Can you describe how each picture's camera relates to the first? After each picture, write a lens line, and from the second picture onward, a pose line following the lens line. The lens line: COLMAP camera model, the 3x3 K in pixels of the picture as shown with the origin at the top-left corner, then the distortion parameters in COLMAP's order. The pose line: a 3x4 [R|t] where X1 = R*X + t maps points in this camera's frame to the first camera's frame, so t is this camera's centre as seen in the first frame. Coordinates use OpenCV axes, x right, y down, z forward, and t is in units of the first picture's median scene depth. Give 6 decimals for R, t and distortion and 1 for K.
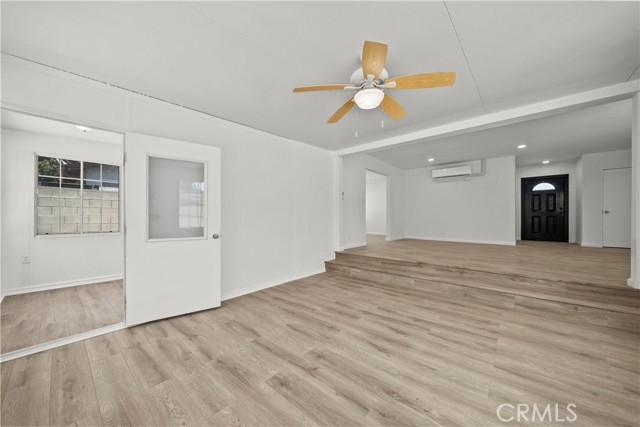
lens RADIAL K [[227.1, 0, 324.6], [0, 227.1, 217.1], [0, 0, 1]] dist [-0.000344, -0.000759]
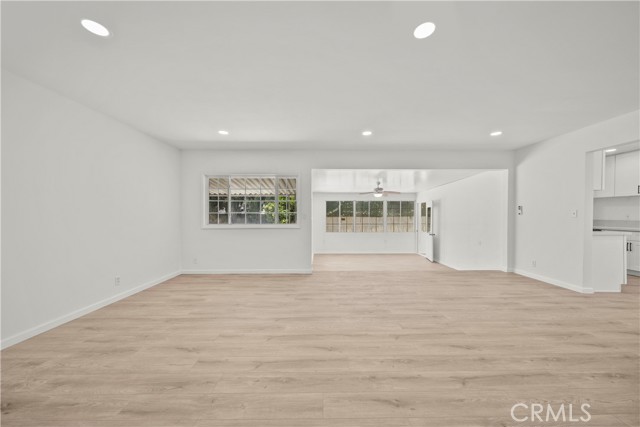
lens RADIAL K [[227.1, 0, 321.7], [0, 227.1, 219.0], [0, 0, 1]] dist [-0.000344, -0.000759]
pose [[-0.757588, 0.012883, -0.652606, 1.746698], [0.001723, 0.999841, 0.017738, -0.113260], [0.652731, 0.012313, -0.757490, 1.709274]]
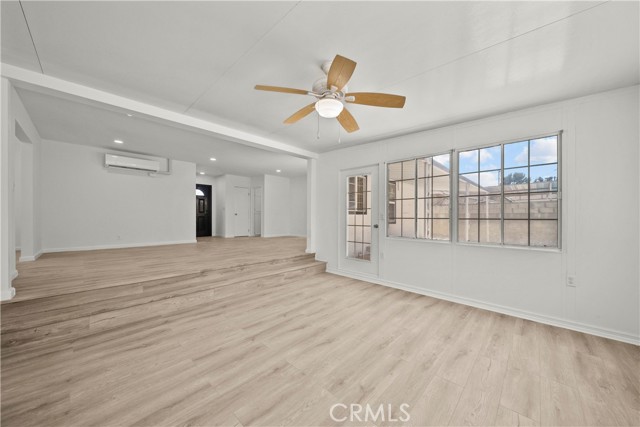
lens RADIAL K [[227.1, 0, 323.1], [0, 227.1, 216.2], [0, 0, 1]] dist [-0.000344, -0.000759]
pose [[0.050005, 0.002568, 0.998746, -0.467549], [-0.004543, 0.999987, -0.002343, -0.012788], [-0.998739, -0.004420, 0.050016, 0.533520]]
